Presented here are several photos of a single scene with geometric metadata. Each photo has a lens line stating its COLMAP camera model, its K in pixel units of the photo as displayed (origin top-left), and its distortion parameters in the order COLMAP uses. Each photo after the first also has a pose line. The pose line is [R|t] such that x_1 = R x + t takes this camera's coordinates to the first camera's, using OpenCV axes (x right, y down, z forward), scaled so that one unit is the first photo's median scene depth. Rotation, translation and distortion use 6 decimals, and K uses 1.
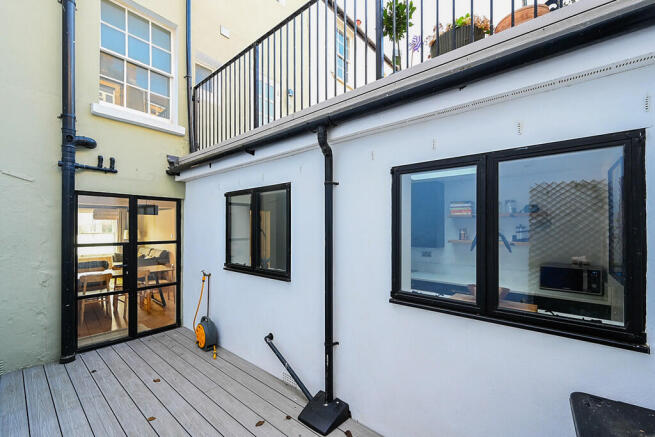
lens RADIAL K [[259.7, 0, 325.7], [0, 259.7, 219.0], [0, 0, 1]] dist [-0.000613, -0.000005]
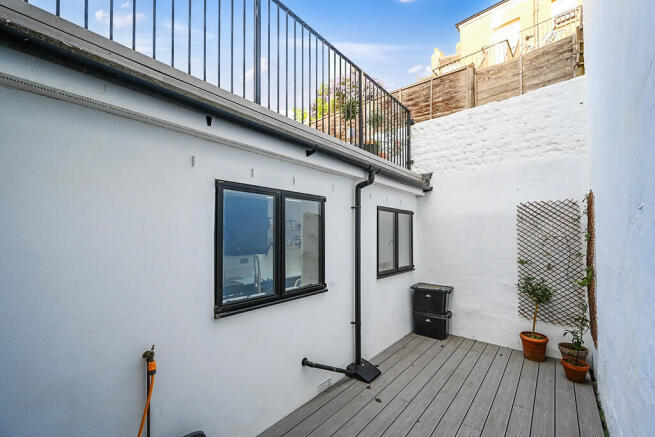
lens RADIAL K [[259.7, 0, 325.7], [0, 259.7, 219.0], [0, 0, 1]] dist [-0.000613, -0.000005]
pose [[0.041370, 0.073163, 0.996462, -0.905083], [-0.013250, 0.997268, -0.072672, 0.023866], [-0.999056, -0.010197, 0.042226, 0.713004]]
